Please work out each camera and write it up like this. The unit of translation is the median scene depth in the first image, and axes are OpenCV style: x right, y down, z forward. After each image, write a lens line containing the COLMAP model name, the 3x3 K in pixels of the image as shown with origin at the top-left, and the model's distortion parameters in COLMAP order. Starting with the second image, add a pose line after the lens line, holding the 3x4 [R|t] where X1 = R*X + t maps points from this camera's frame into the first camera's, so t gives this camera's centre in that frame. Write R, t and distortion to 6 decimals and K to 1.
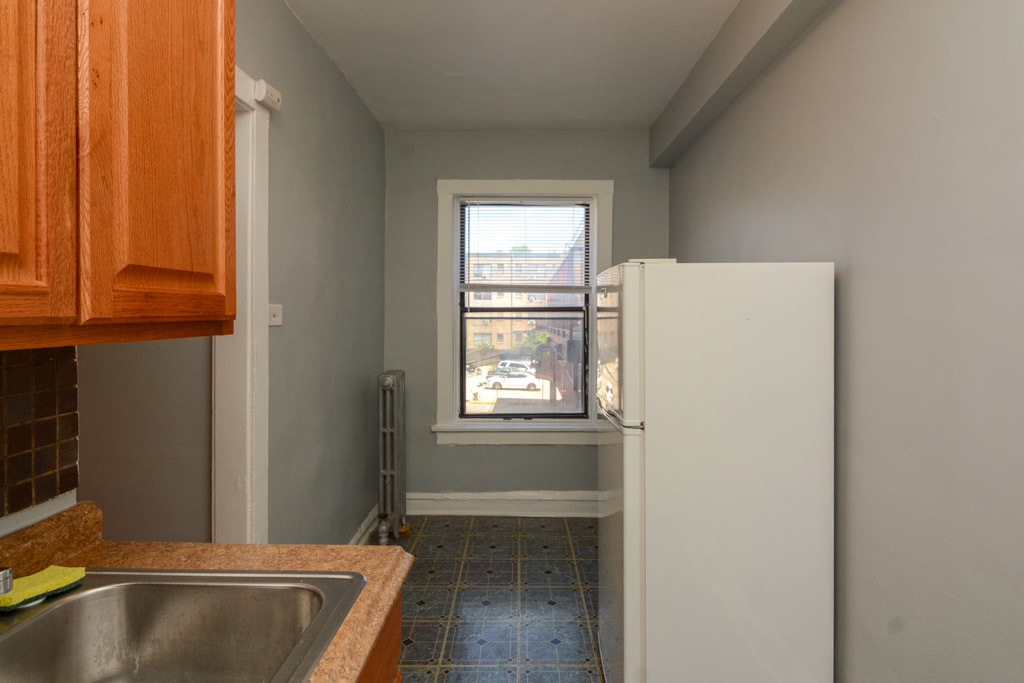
lens RADIAL K [[526.4, 0, 514.5], [0, 526.4, 306.4], [0, 0, 1]] dist [0.015596, -0.012949]
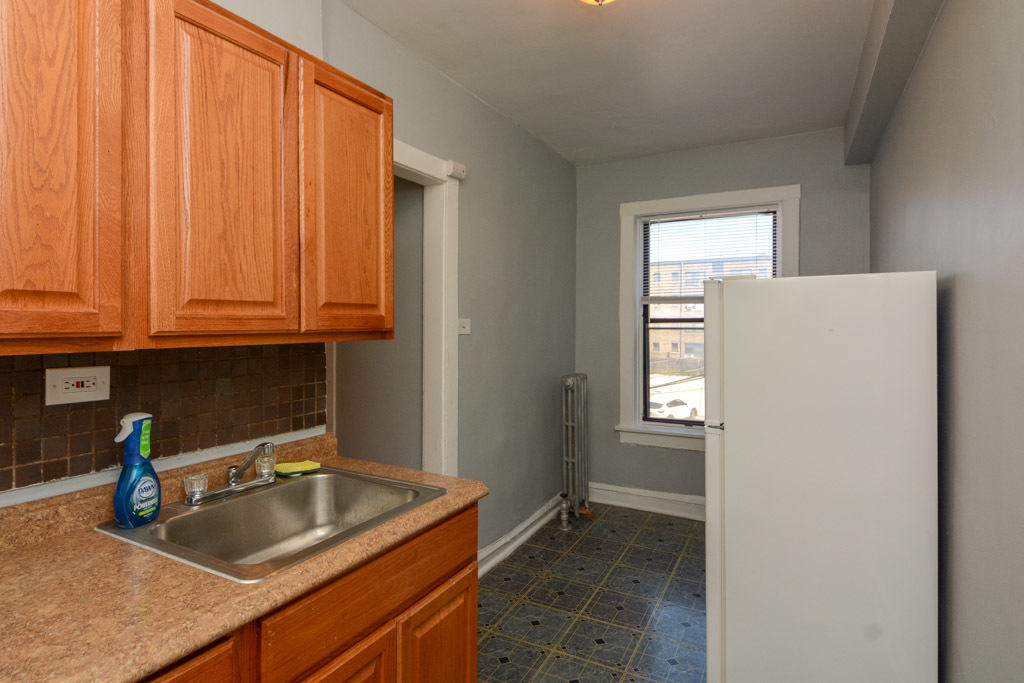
lens RADIAL K [[526.4, 0, 514.5], [0, 526.4, 306.4], [0, 0, 1]] dist [0.015596, -0.012949]
pose [[0.885346, -0.019196, -0.464537, 0.202161], [0.010602, 0.999721, -0.021105, -0.003899], [0.464812, 0.013760, 0.885302, -0.102071]]
